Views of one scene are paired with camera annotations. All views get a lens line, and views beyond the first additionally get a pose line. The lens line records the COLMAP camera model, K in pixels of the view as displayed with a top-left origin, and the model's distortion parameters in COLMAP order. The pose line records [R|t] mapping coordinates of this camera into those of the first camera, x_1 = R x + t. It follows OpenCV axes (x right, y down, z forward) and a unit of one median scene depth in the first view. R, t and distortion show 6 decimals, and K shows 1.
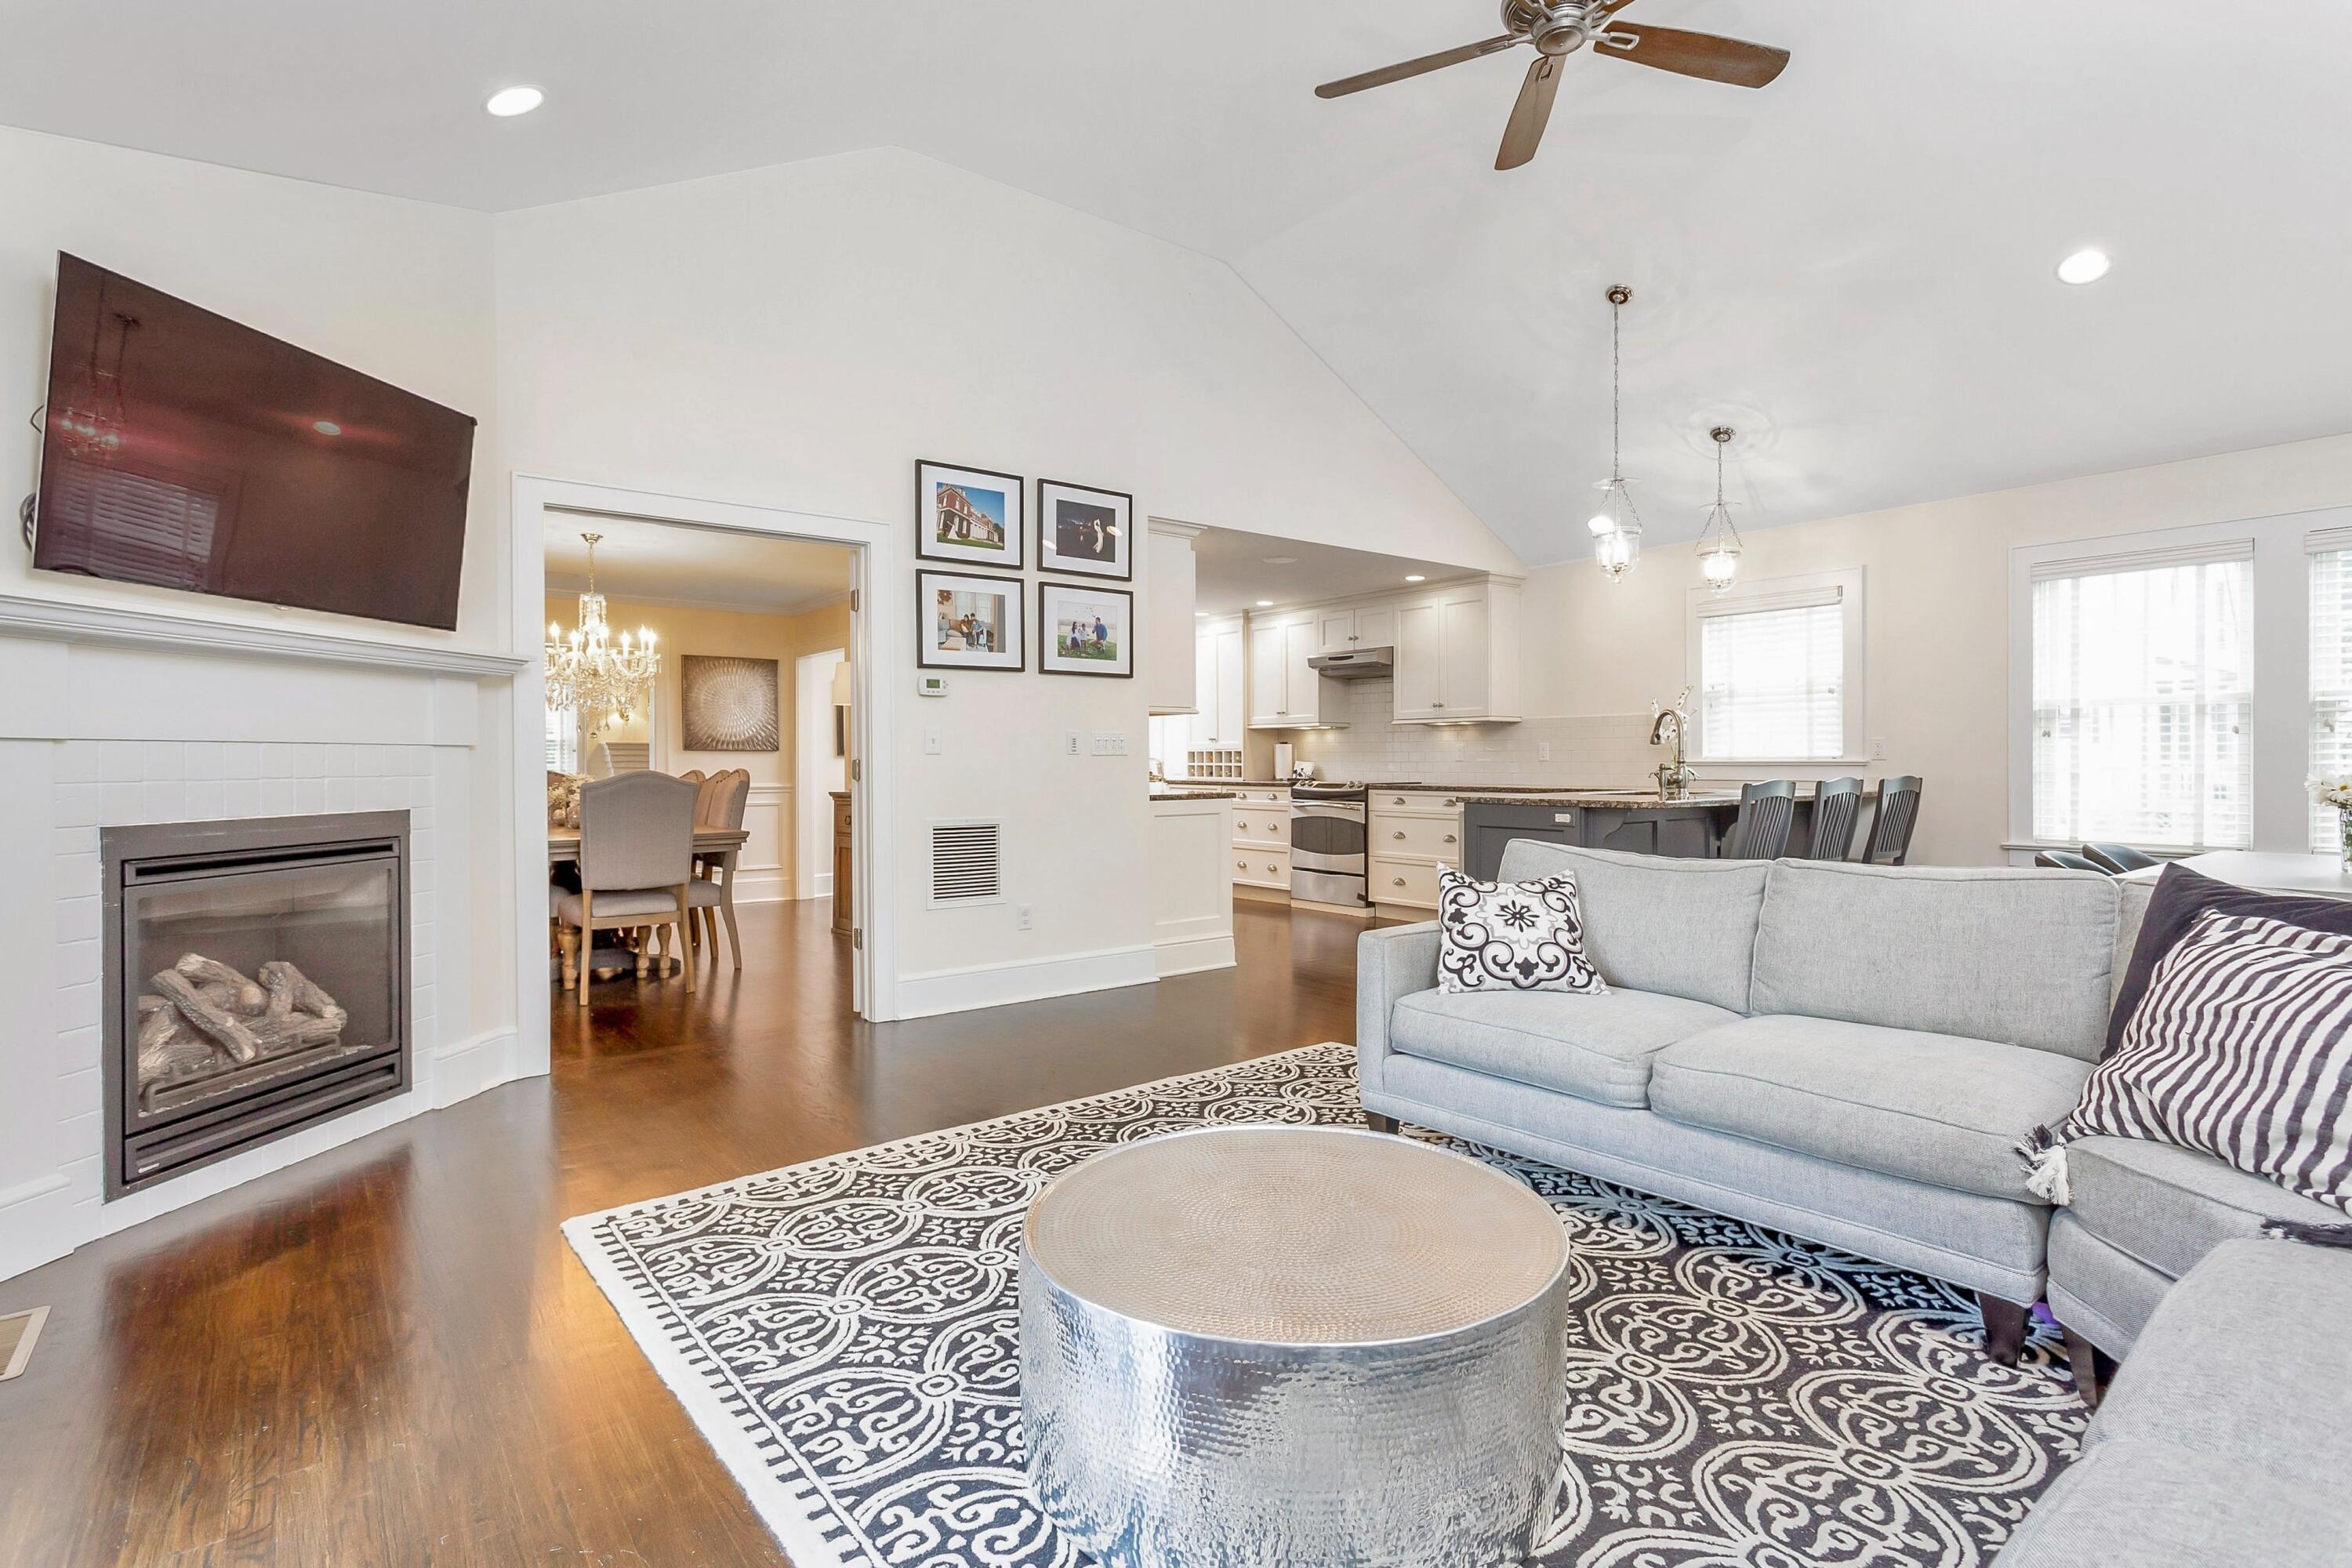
lens RADIAL K [[1144.5, 0, 1167.2], [0, 1144.5, 783.3], [0, 0, 1]] dist [0.002574, 0.000136]
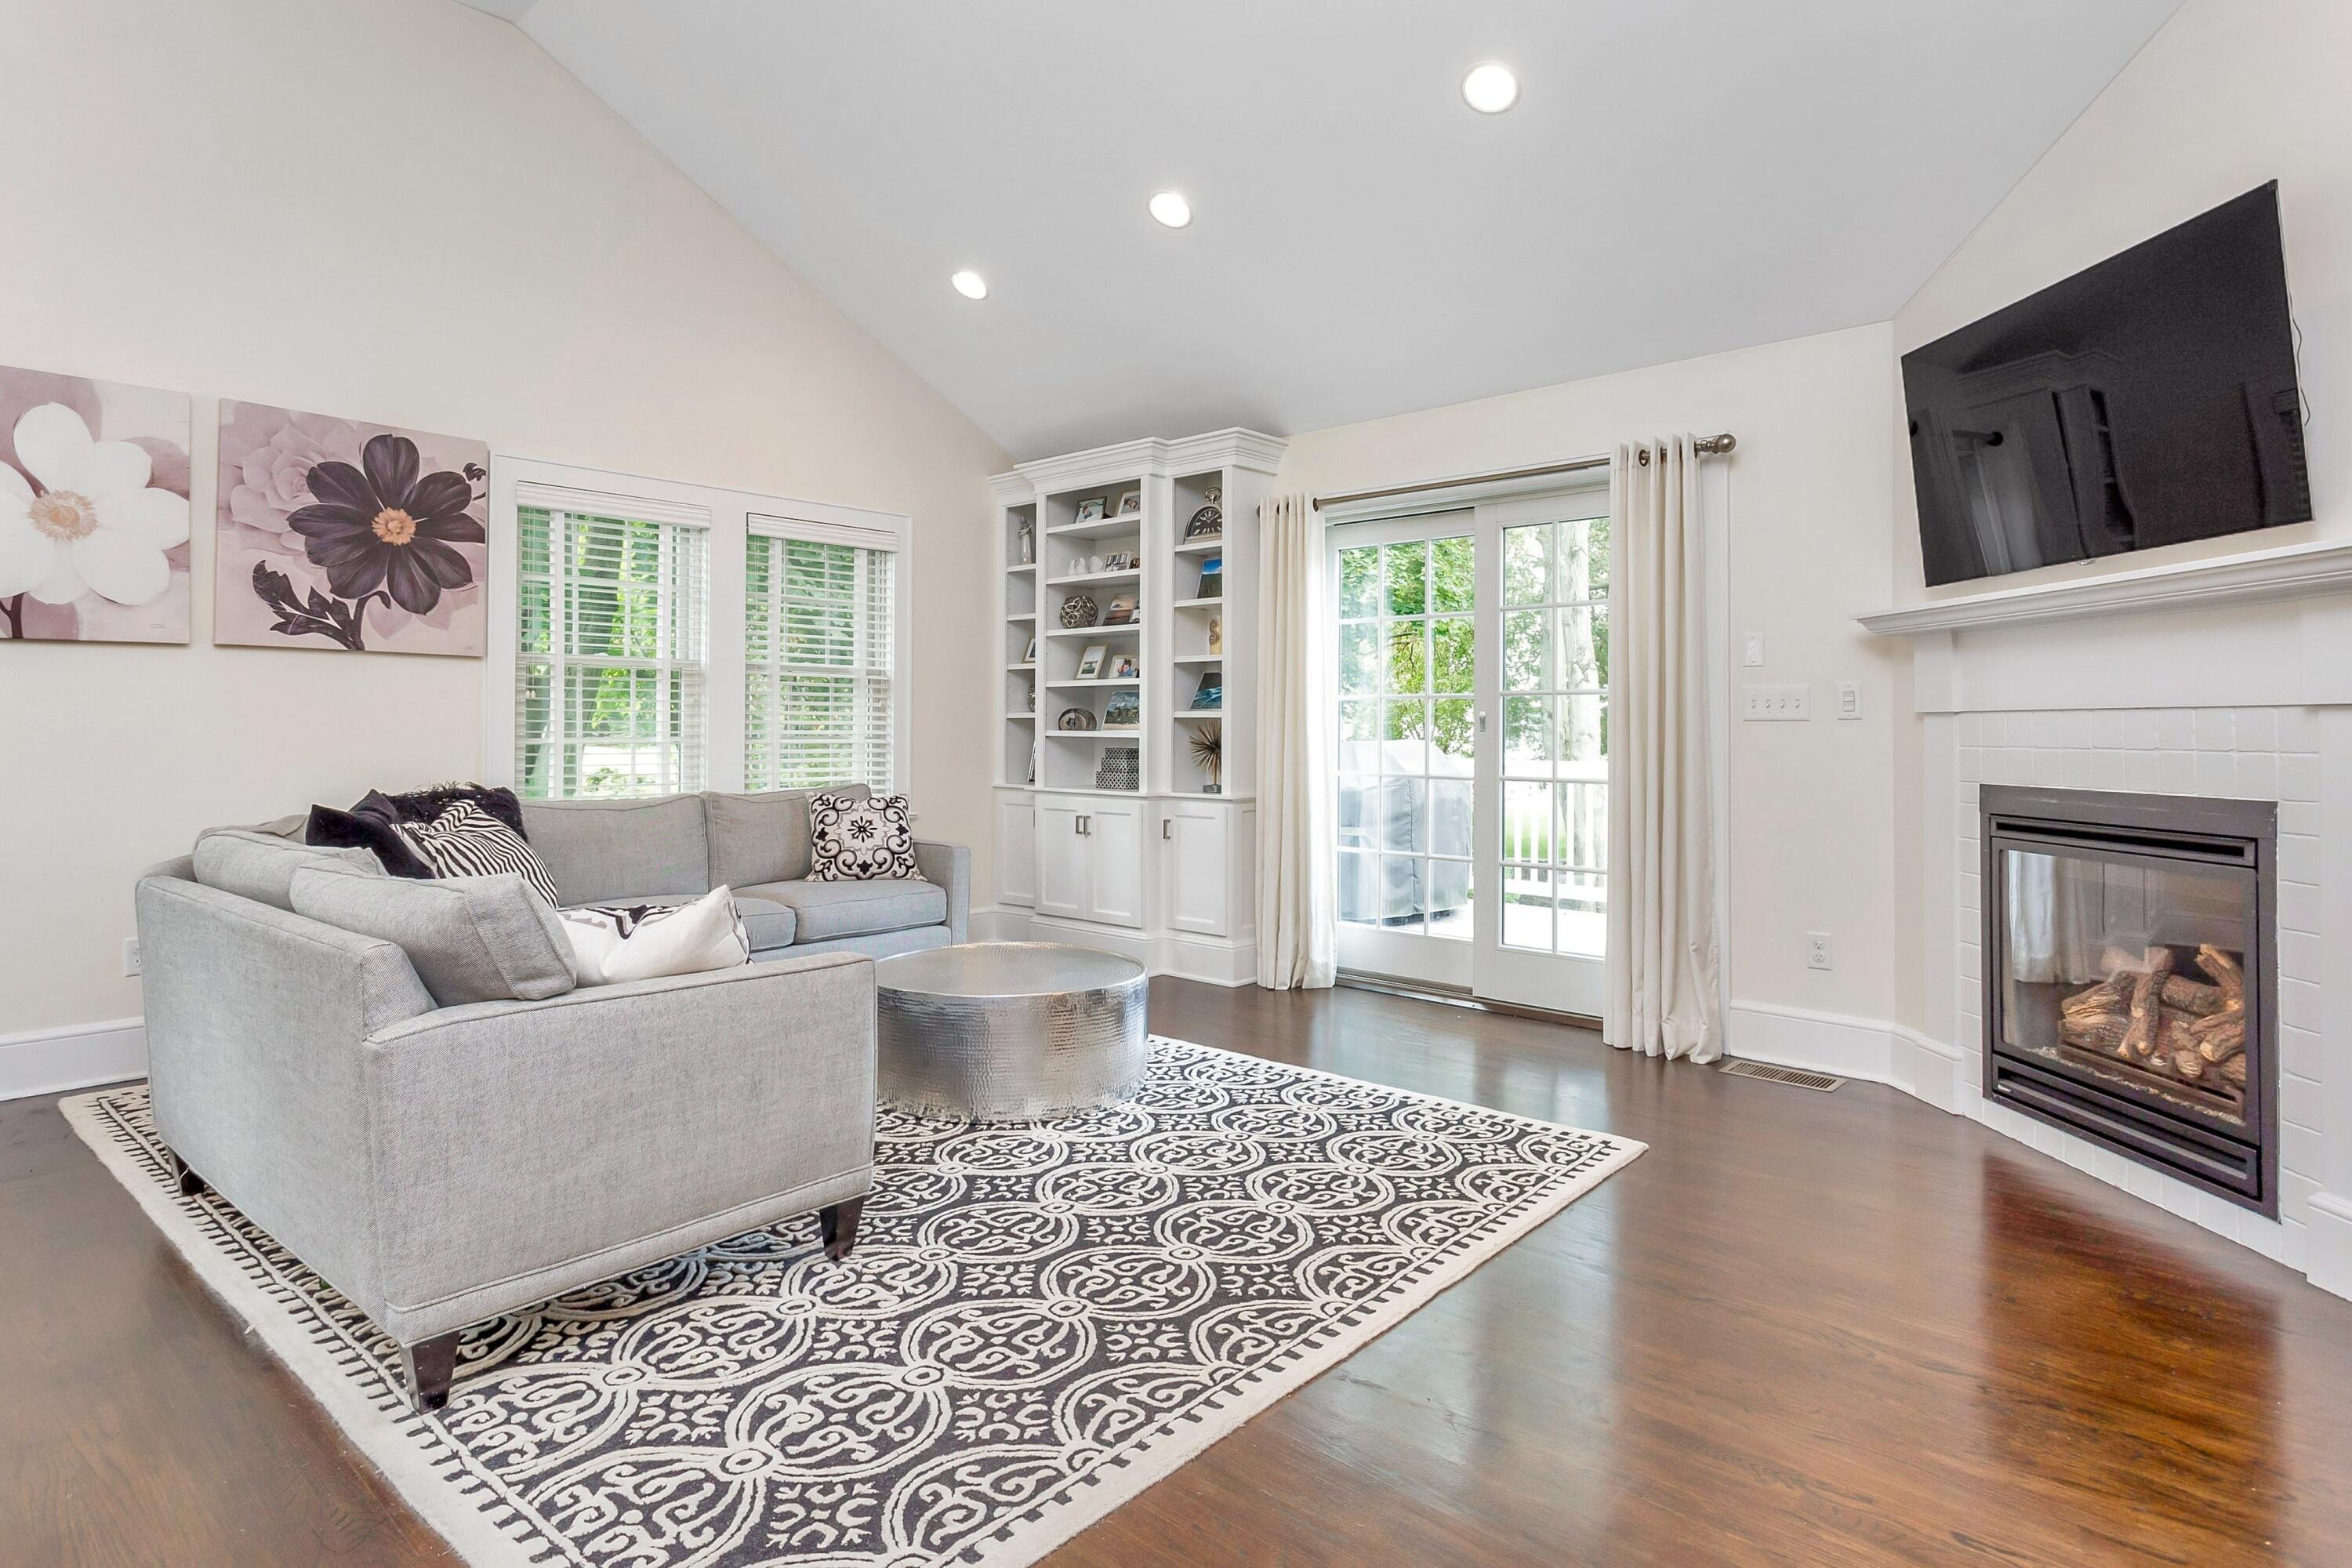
lens RADIAL K [[1250.4, 0, 1182.0], [0, 1250.4, 707.0], [0, 0, 1]] dist [-0.001310, 0.000261]
pose [[-0.983268, -0.005471, -0.182083, 0.069178], [-0.006111, 0.999977, 0.002952, -0.020905], [0.182063, 0.004016, -0.983279, 1.056980]]
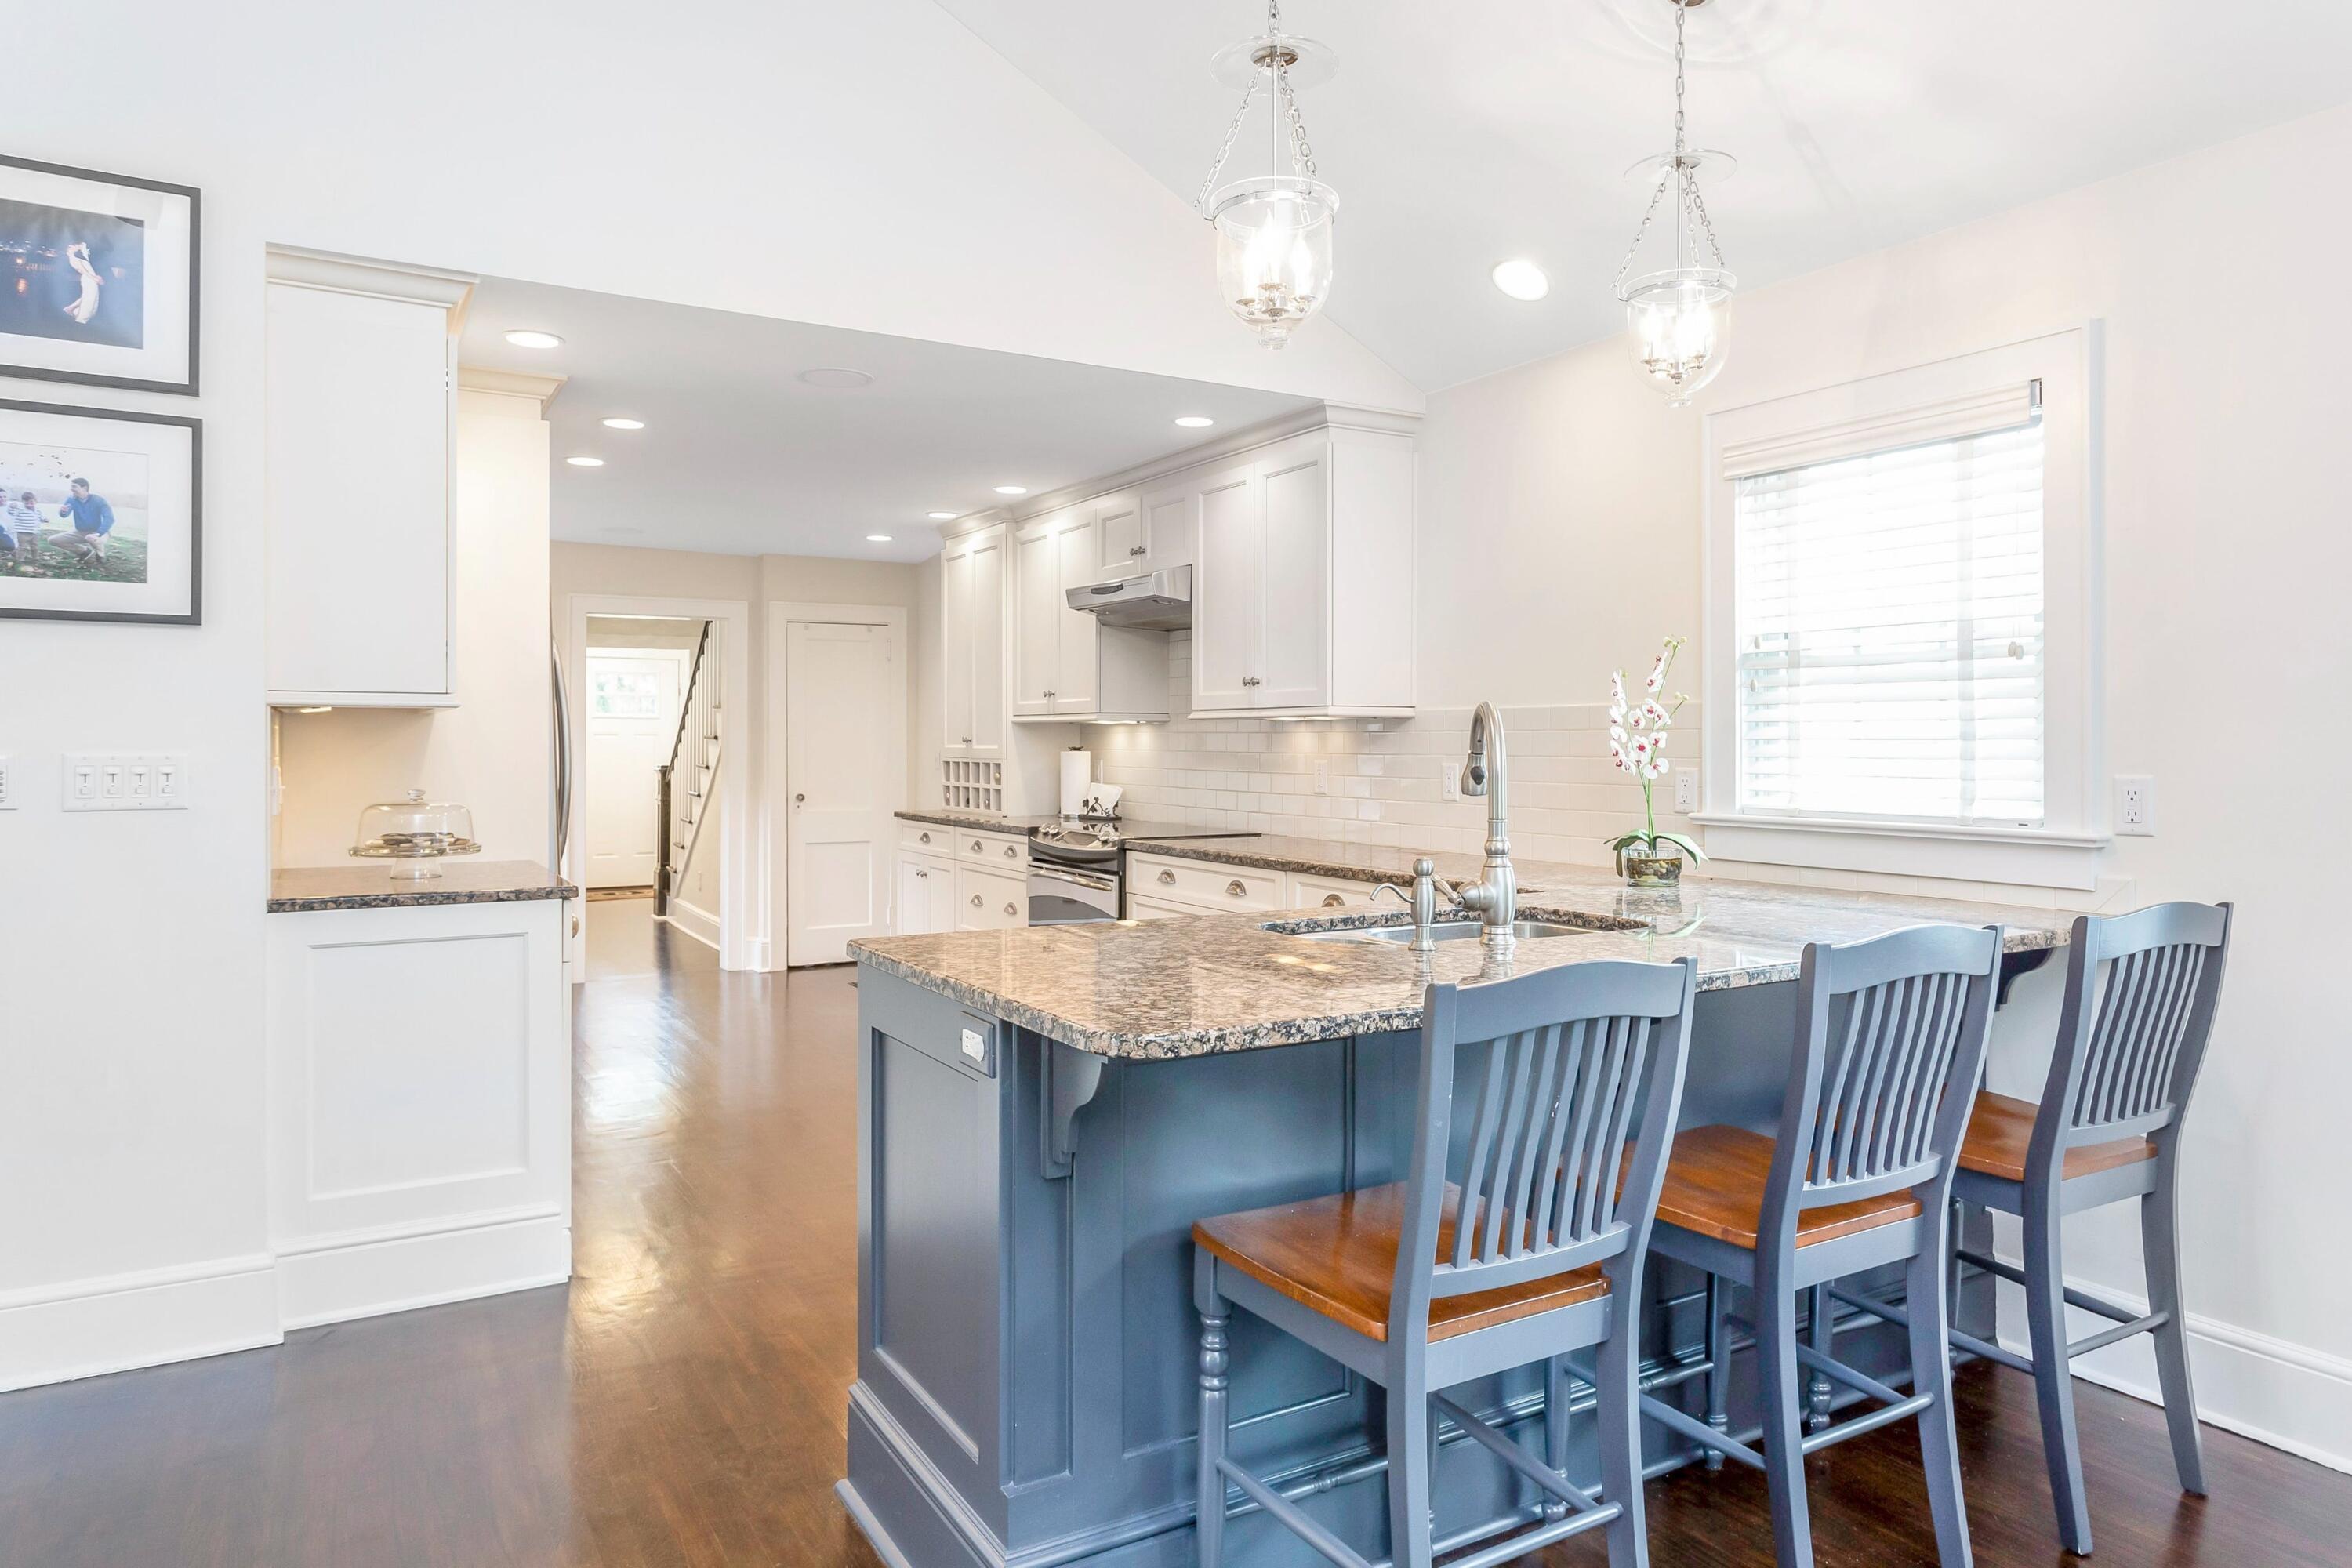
lens RADIAL K [[1477.7, 0, 1180.0], [0, 1477.7, 754.4], [0, 0, 1]] dist [-0.006323, -0.001214]
pose [[0.991923, 0.006337, -0.126685, 0.402096], [-0.007851, 0.999904, -0.011454, -0.042226], [0.126600, 0.012356, 0.991877, 0.521908]]
